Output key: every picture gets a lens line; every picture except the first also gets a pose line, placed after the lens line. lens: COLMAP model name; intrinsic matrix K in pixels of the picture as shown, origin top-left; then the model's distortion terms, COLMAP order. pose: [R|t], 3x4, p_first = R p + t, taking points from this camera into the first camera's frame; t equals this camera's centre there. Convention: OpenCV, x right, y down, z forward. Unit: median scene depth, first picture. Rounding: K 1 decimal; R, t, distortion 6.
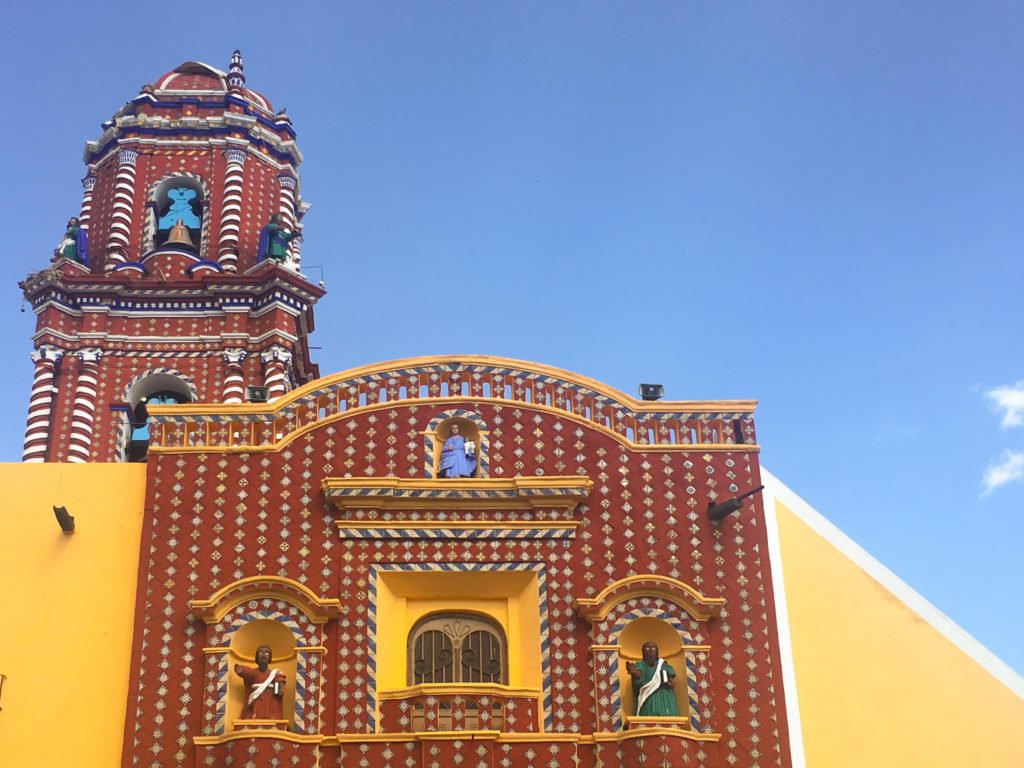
lens RADIAL K [[1464.7, 0, 454.6], [0, 1464.7, 414.0], [0, 0, 1]] dist [0.036405, 0.110492]
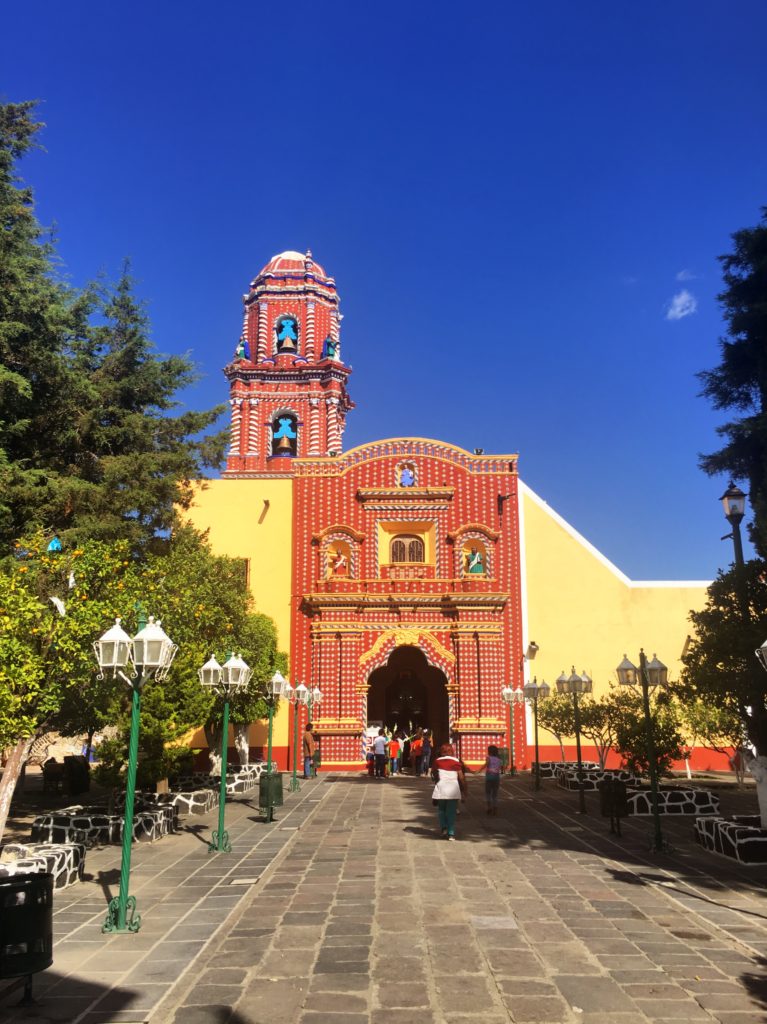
lens RADIAL K [[857.5, 0, 383.5], [0, 857.5, 512.0], [0, 0, 1]] dist [0.066407, -0.000021]
pose [[0.999244, -0.002728, -0.038787, 0.021229], [0.011968, 0.970684, 0.240059, -0.303031], [0.036996, -0.240342, 0.969983, -0.588029]]
